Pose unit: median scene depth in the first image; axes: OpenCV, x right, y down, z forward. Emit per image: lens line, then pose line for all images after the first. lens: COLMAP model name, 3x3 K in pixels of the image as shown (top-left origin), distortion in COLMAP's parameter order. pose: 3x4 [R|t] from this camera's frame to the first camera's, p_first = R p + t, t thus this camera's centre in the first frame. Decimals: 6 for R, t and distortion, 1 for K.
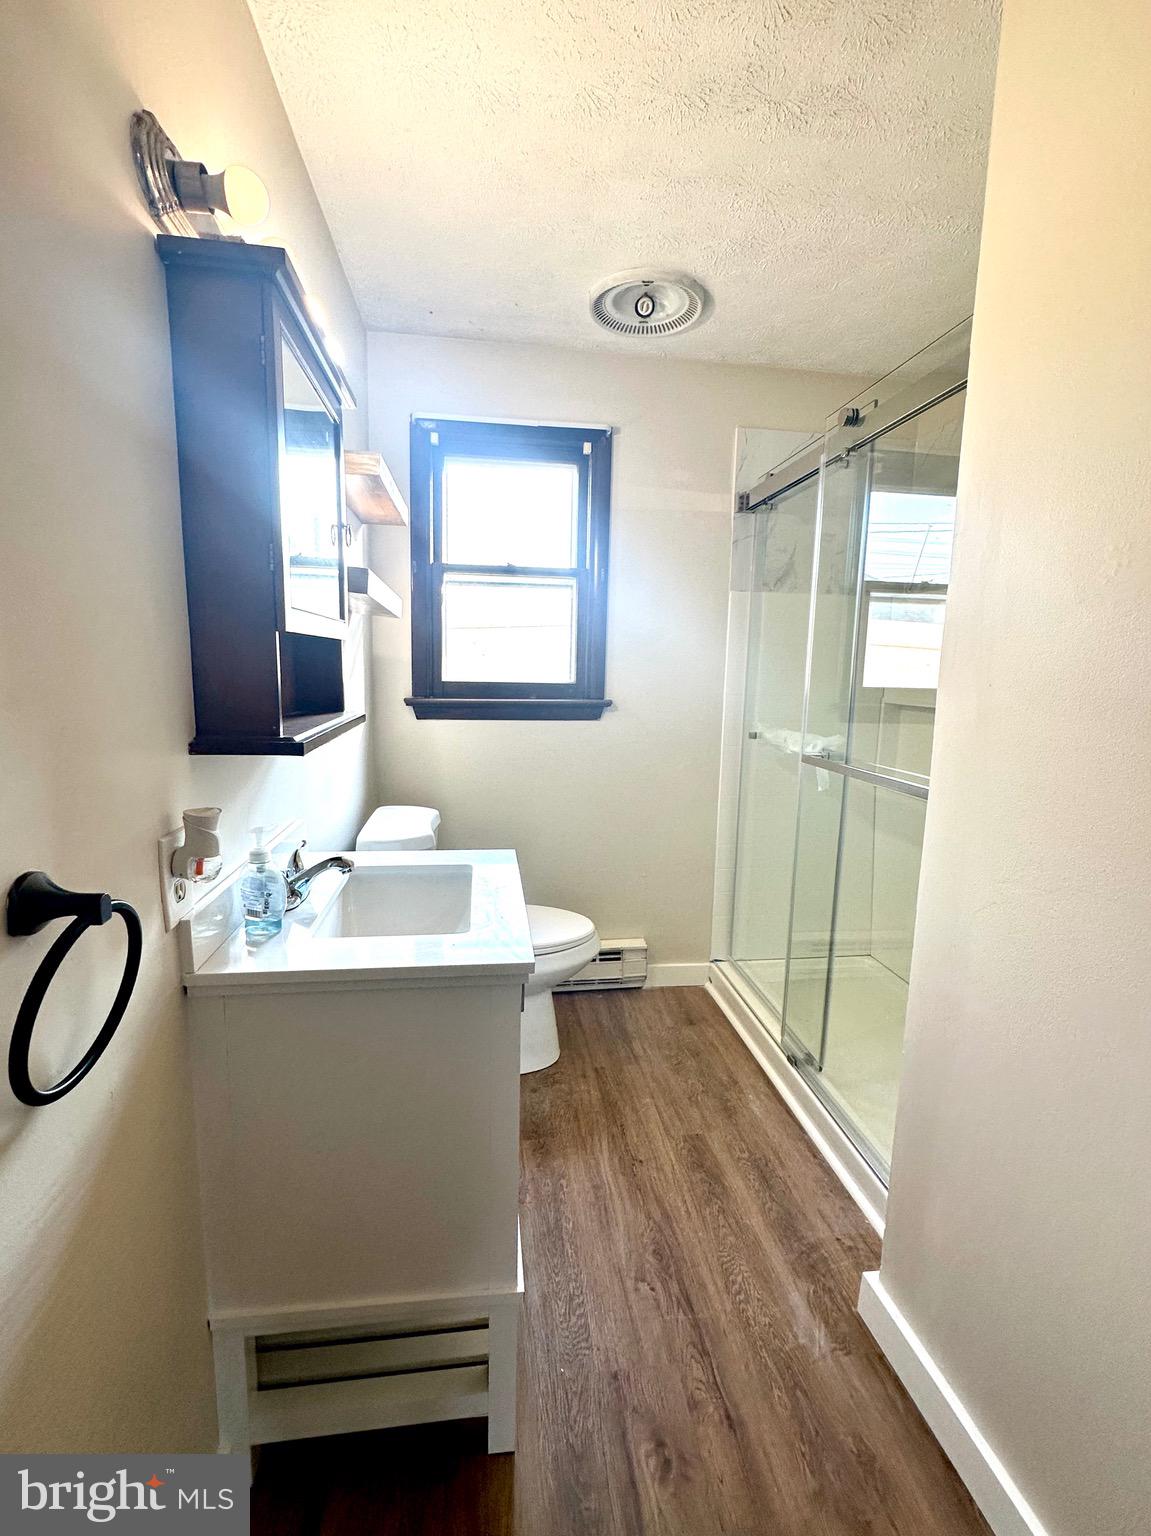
lens RADIAL K [[611.2, 0, 567.6], [0, 611.2, 763.1], [0, 0, 1]] dist [-0.002203, -0.000367]
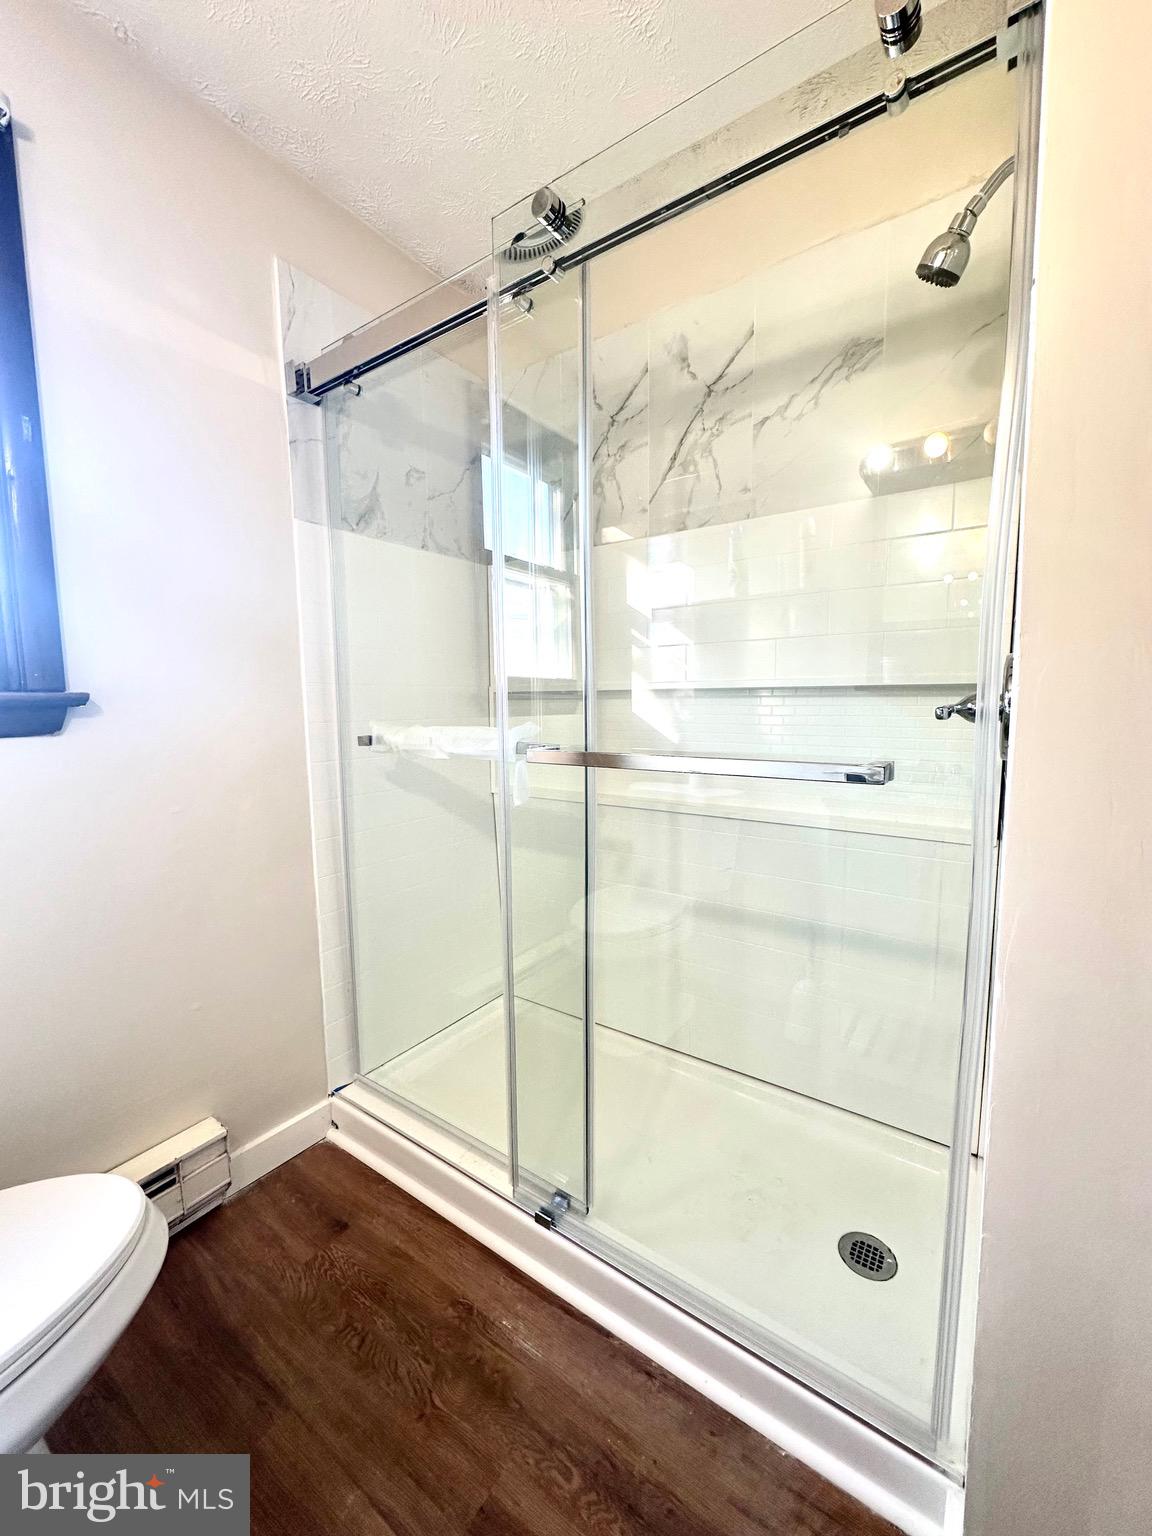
lens RADIAL K [[611.2, 0, 579.1], [0, 611.2, 769.3], [0, 0, 1]] dist [-0.002203, -0.000367]
pose [[0.675107, -0.108002, 0.729771, -0.026147], [0.125447, 0.991625, 0.030704, -0.006569], [-0.726976, 0.070819, 0.683002, 0.384979]]
